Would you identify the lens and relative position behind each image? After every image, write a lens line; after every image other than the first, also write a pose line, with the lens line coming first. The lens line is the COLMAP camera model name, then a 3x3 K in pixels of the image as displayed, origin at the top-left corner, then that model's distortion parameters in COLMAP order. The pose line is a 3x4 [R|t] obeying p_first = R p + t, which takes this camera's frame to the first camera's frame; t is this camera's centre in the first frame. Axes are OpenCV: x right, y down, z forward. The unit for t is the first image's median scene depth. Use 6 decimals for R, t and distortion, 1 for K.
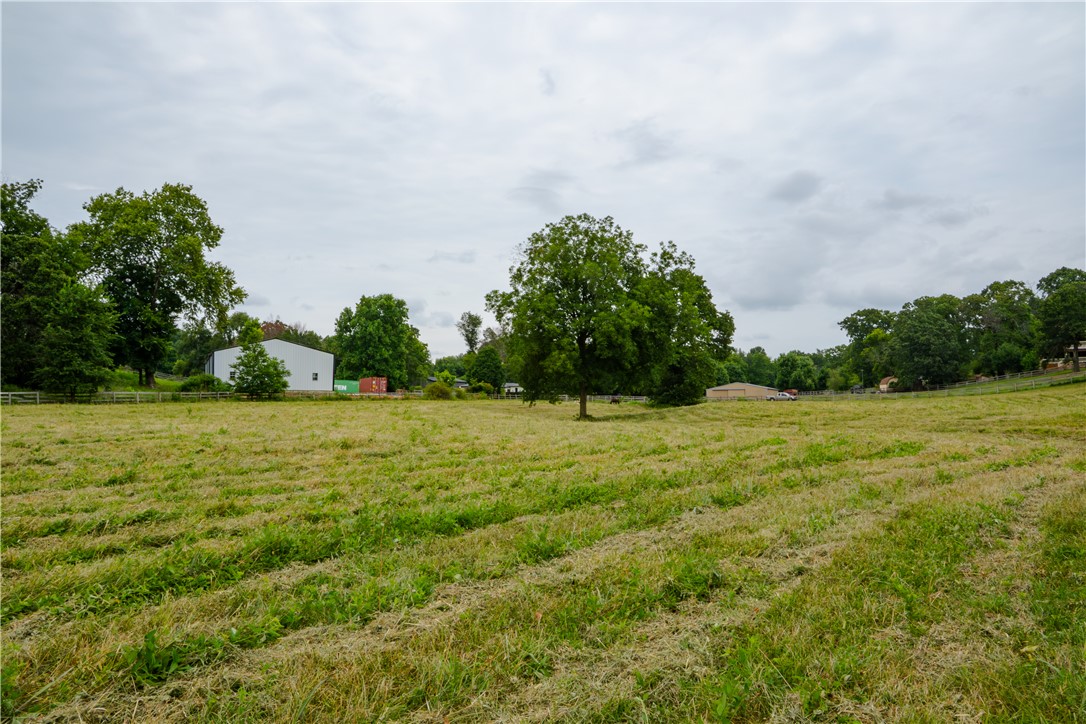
lens RADIAL K [[812.9, 0, 541.6], [0, 812.9, 361.1], [0, 0, 1]] dist [-0.139624, 0.112549]
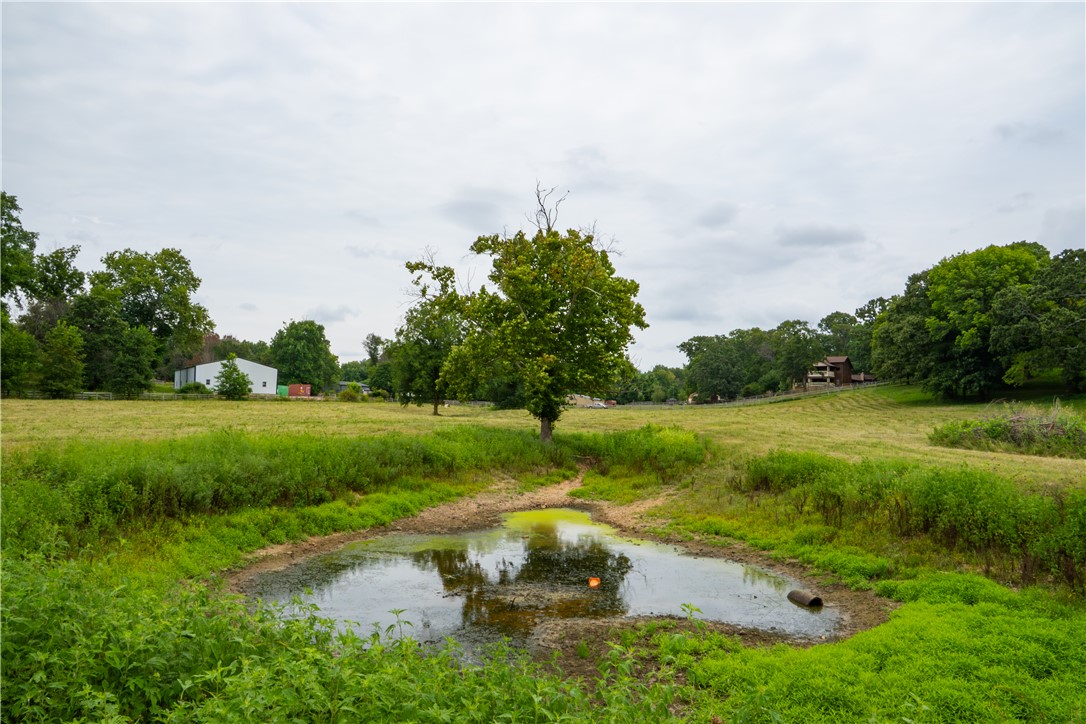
lens RADIAL K [[812.9, 0, 546.2], [0, 812.9, 359.5], [0, 0, 1]] dist [-0.139624, 0.112549]
pose [[0.992081, 0.029664, 0.122047, 0.042406], [-0.028916, 0.999551, -0.007900, -0.025557], [-0.122227, 0.004308, 0.992493, -0.450606]]
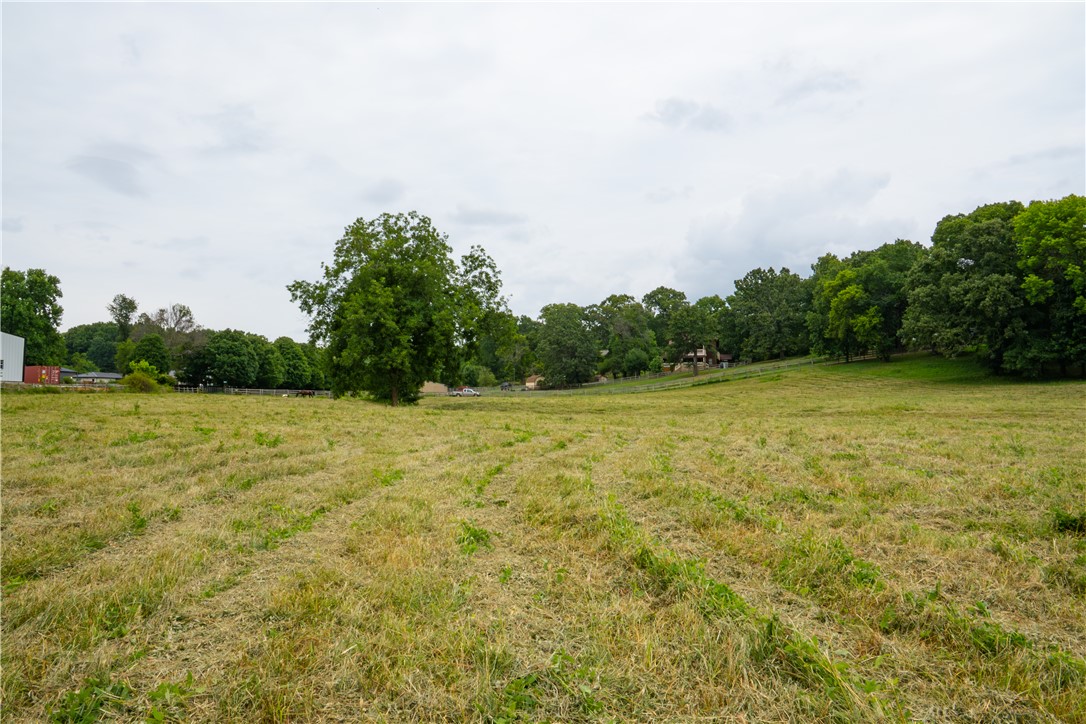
lens RADIAL K [[812.9, 0, 557.7], [0, 812.9, 356.2], [0, 0, 1]] dist [-0.139624, 0.112549]
pose [[0.859422, 0.027548, 0.510524, -0.172940], [-0.028009, 0.999585, -0.006787, -0.000306], [-0.510499, -0.008466, 0.859837, 0.014949]]
